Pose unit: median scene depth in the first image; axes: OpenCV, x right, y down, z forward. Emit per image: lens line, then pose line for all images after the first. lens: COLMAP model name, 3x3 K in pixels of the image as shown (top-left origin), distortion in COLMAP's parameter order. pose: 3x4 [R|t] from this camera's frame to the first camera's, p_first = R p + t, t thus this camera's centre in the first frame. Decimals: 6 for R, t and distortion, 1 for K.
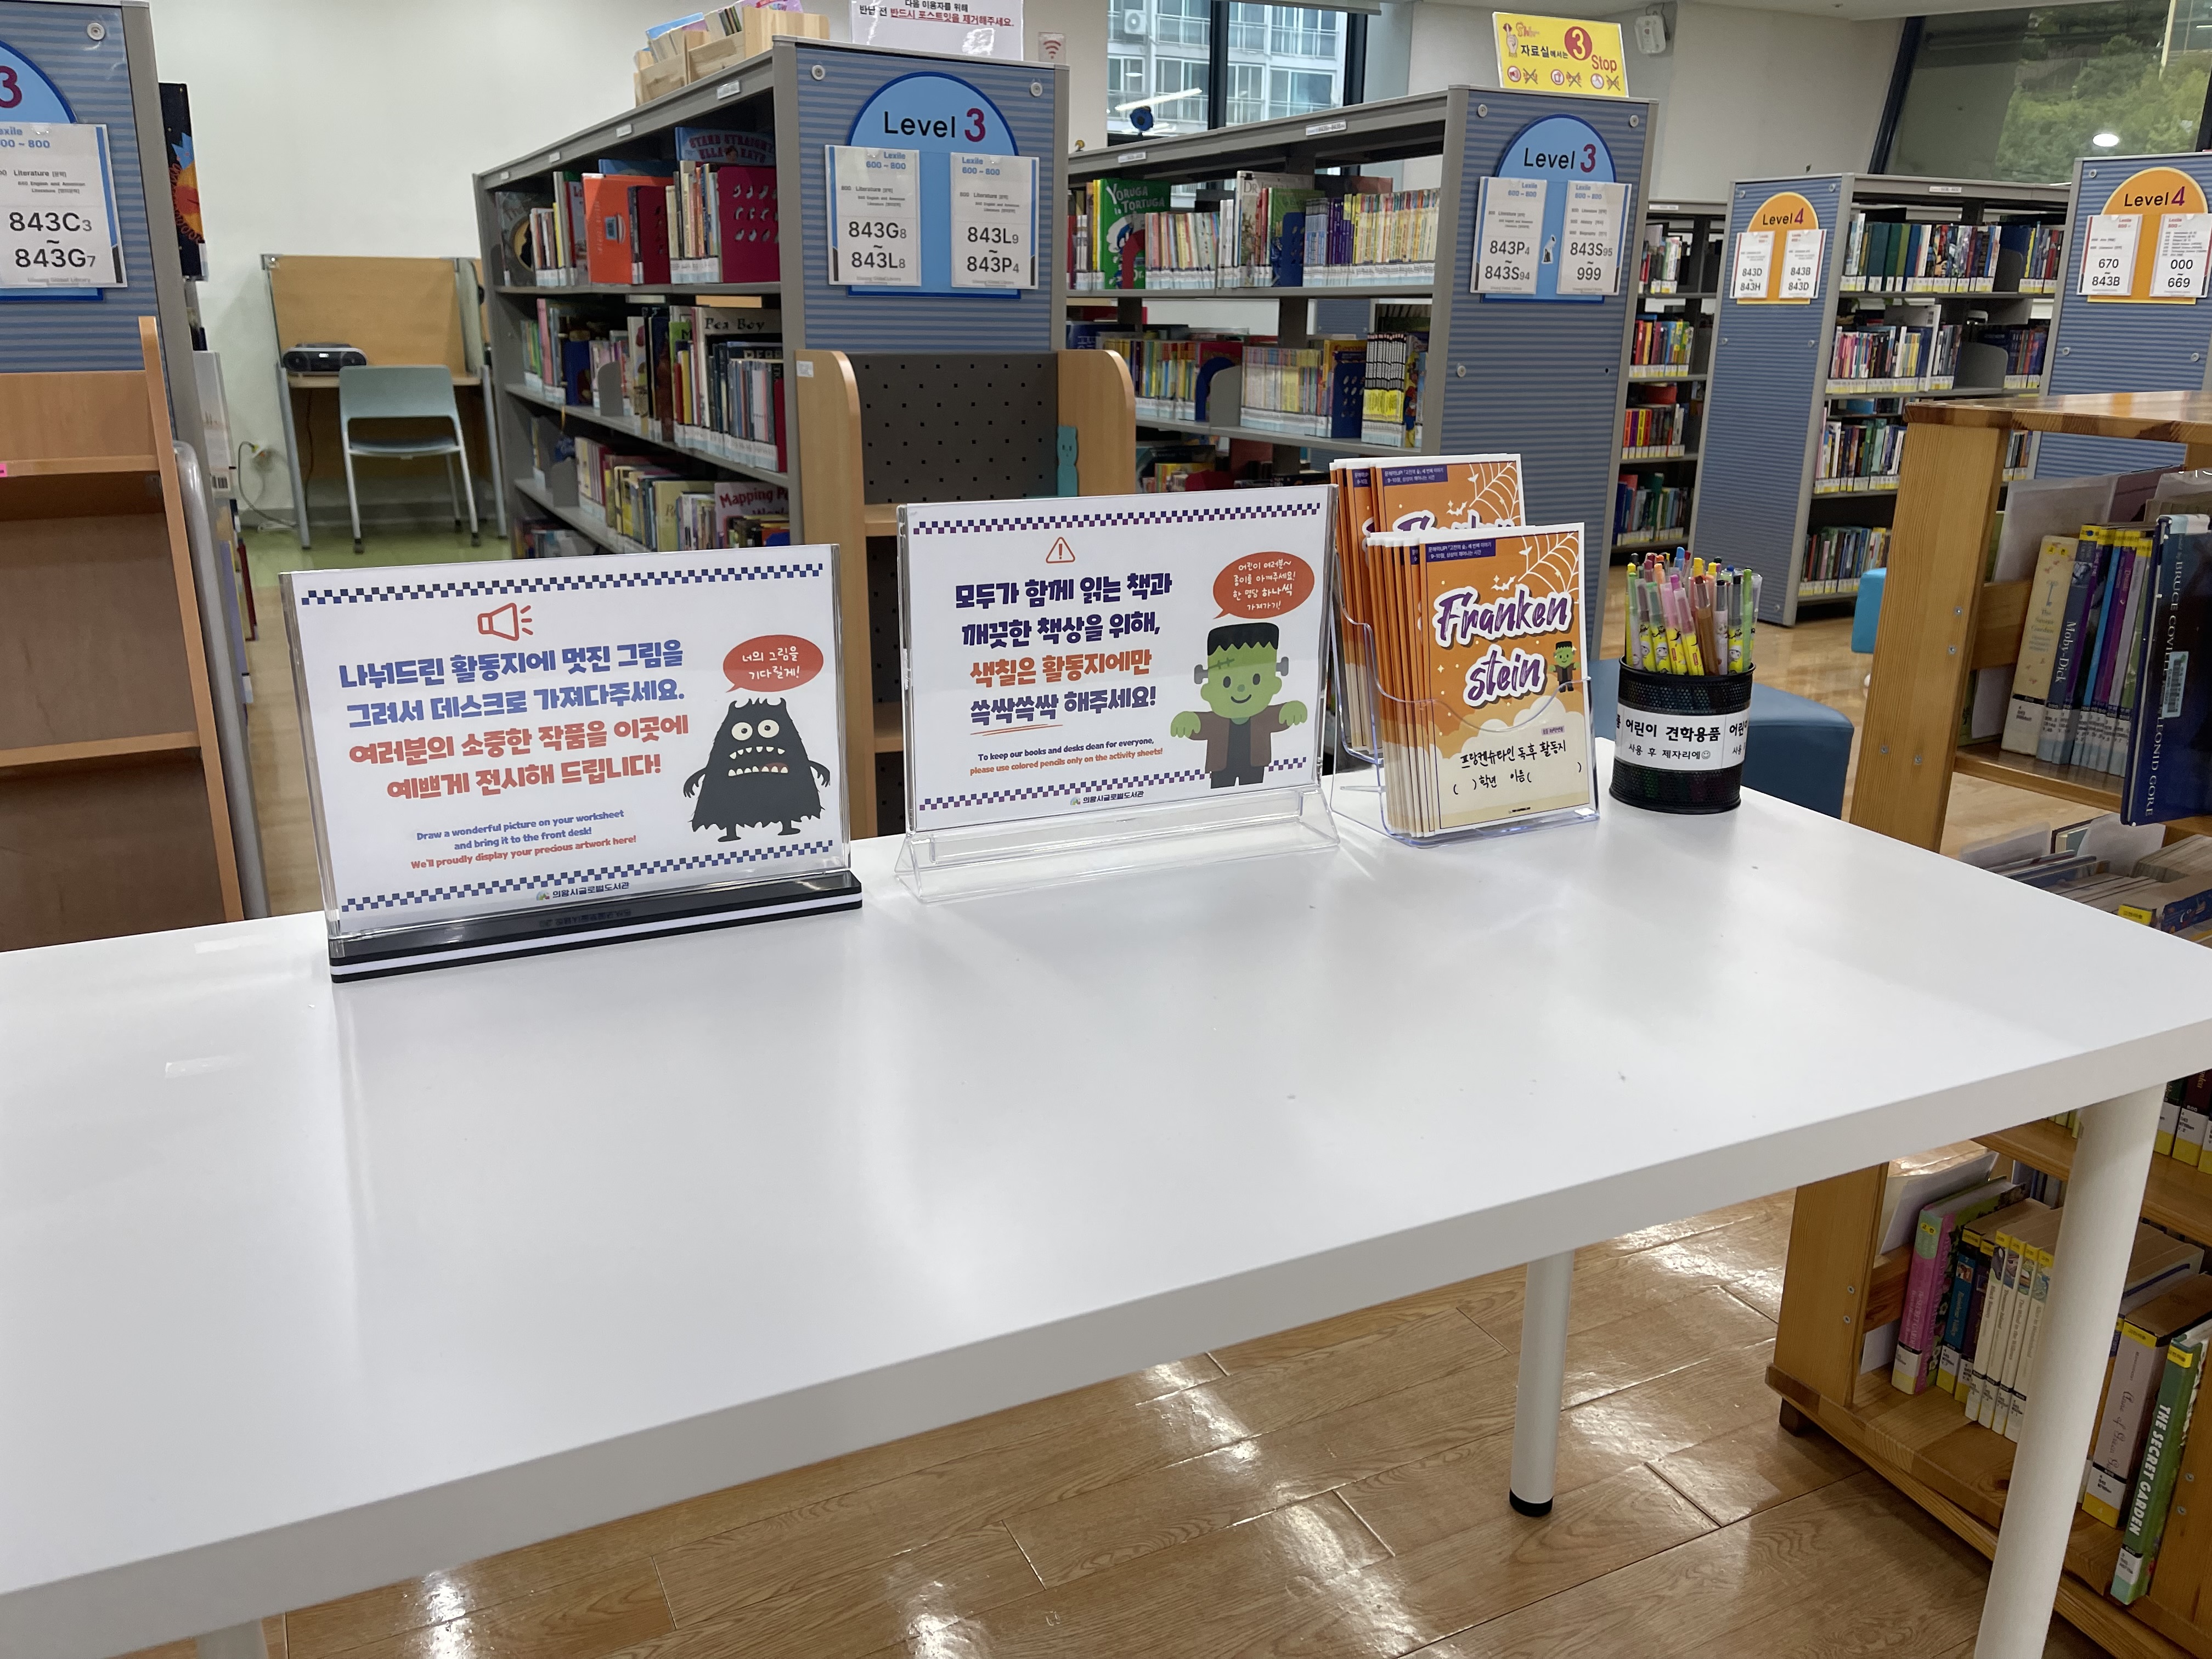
lens RADIAL K [[1690.2, 0, 1096.8], [0, 1690.2, 821.6], [0, 0, 1]] dist [0.053879, -0.079205]
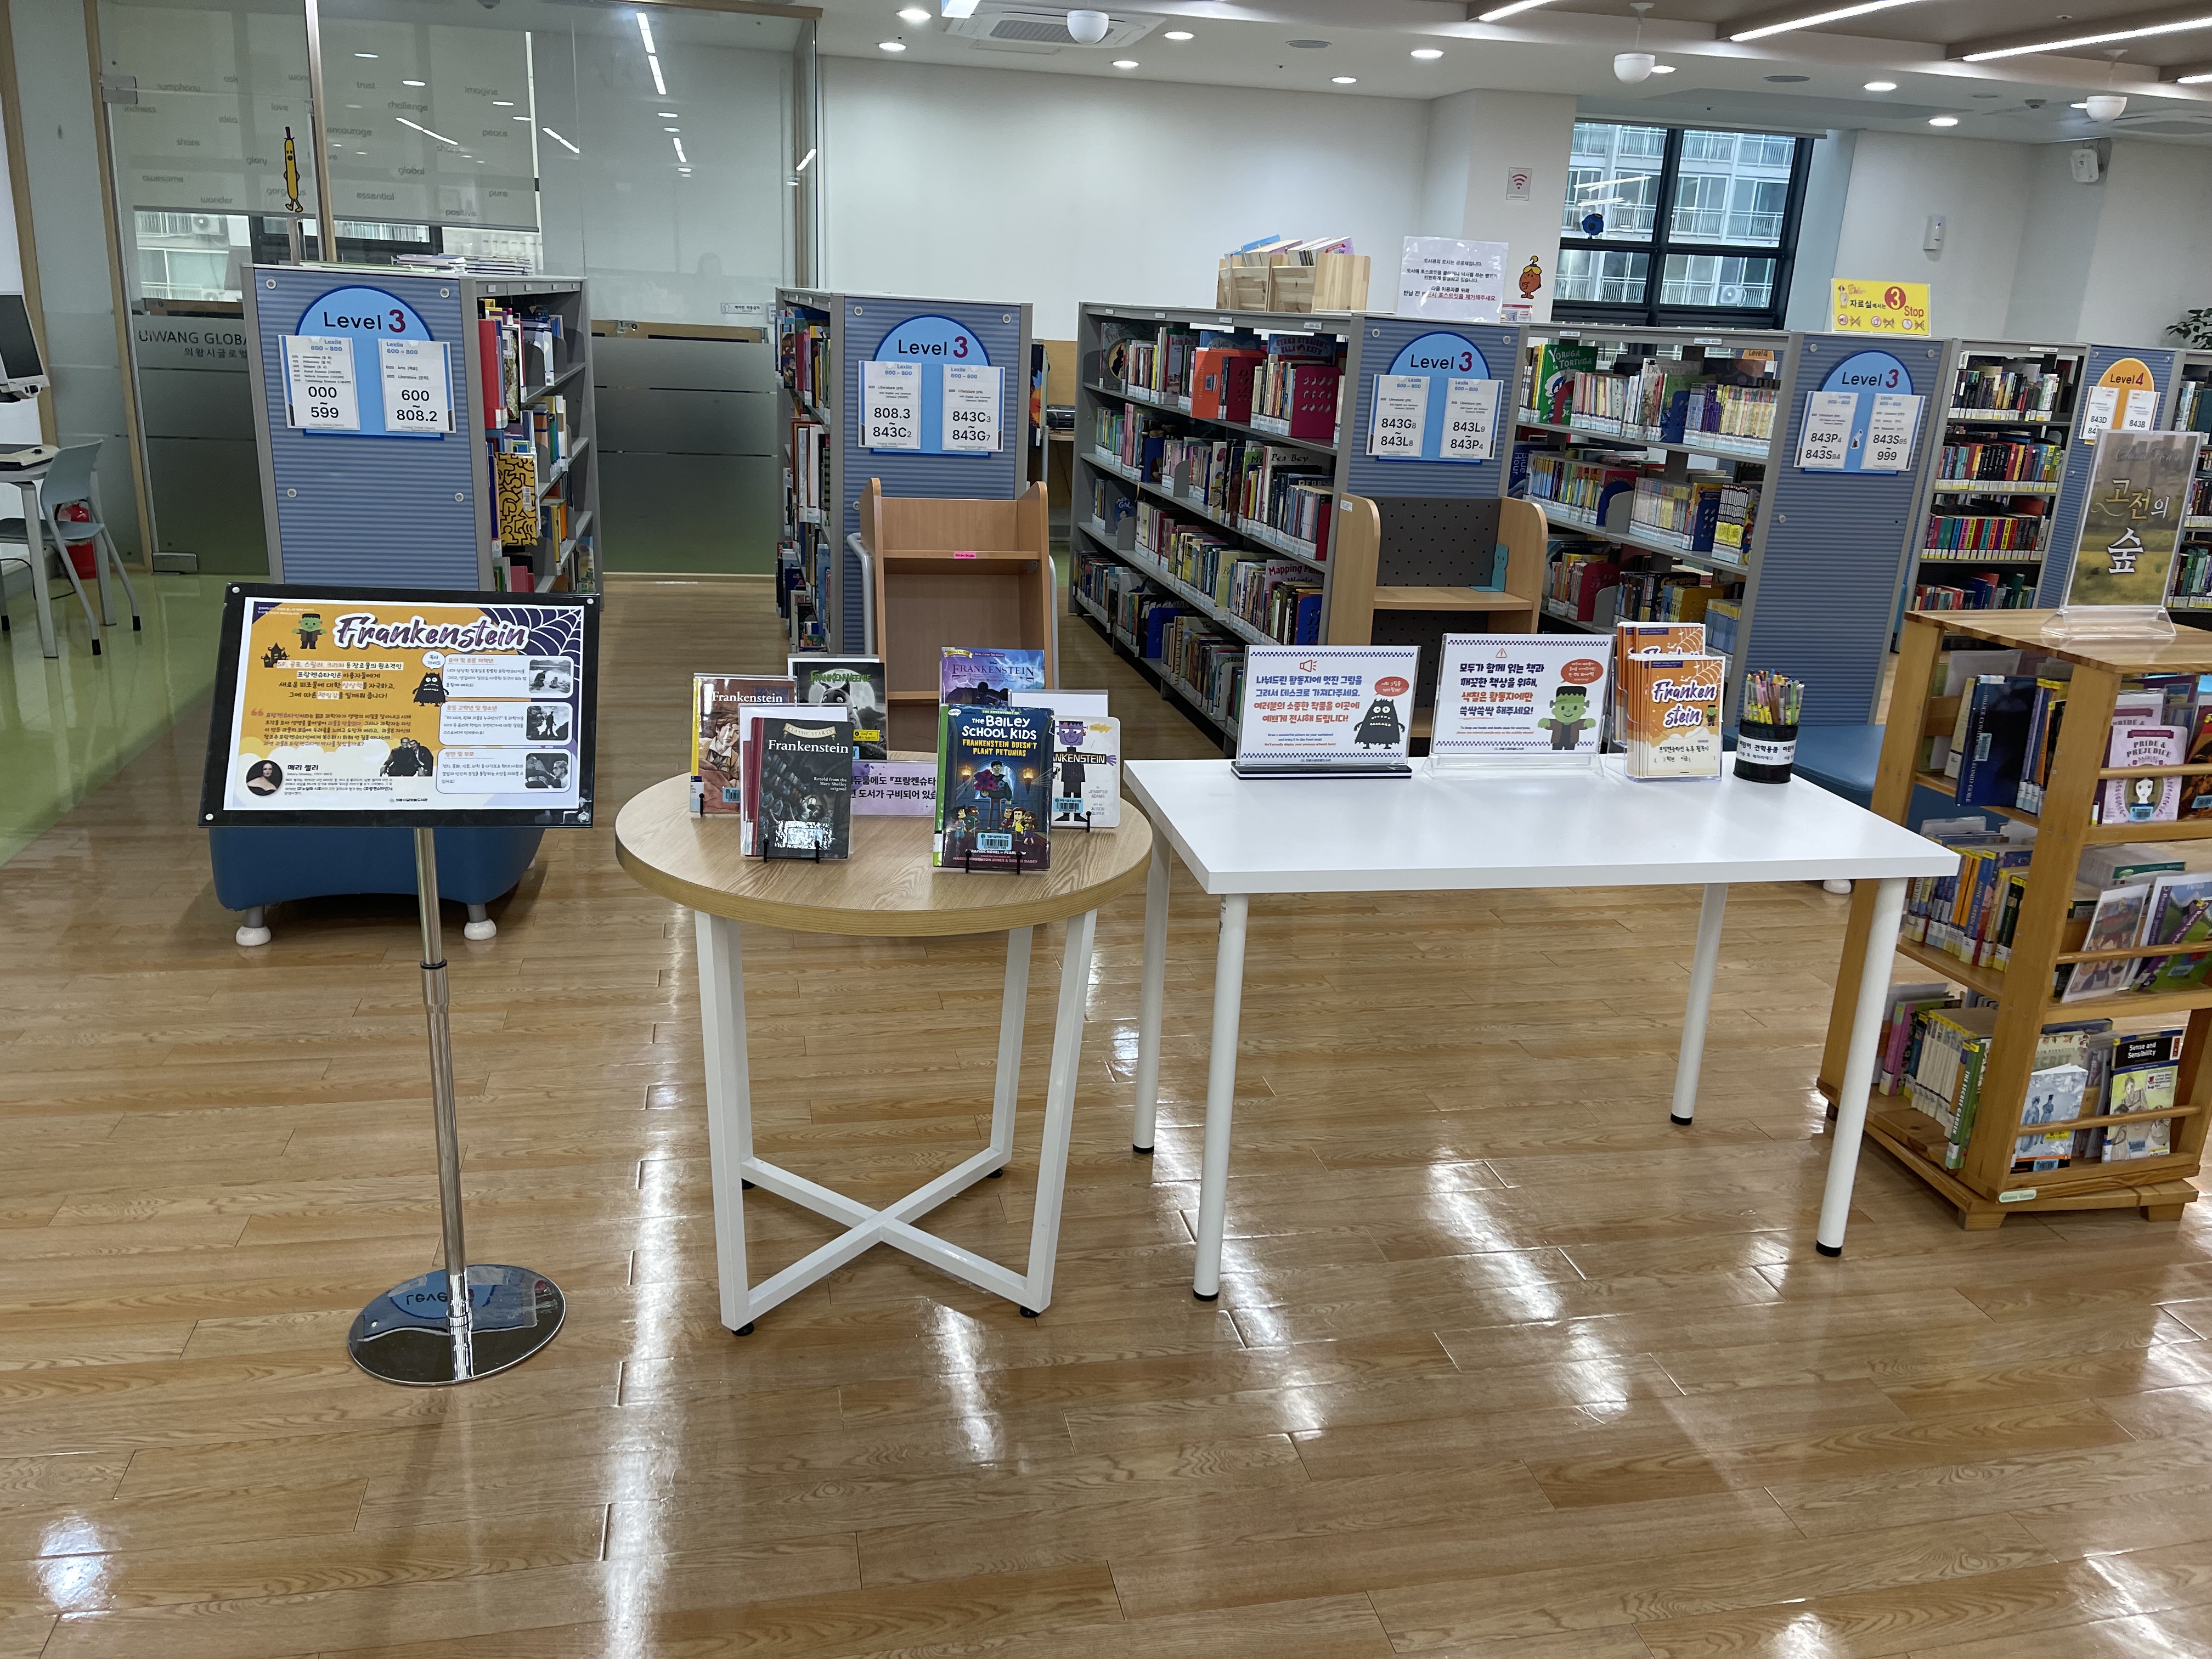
lens RADIAL K [[1690.2, 0, 1077.4], [0, 1690.2, 823.9], [0, 0, 1]] dist [0.053879, -0.079205]
pose [[0.967339, 0.108326, -0.229175, -0.010269], [-0.109375, 0.993967, 0.008157, 0.060459], [0.228676, 0.017175, 0.973351, -0.668139]]
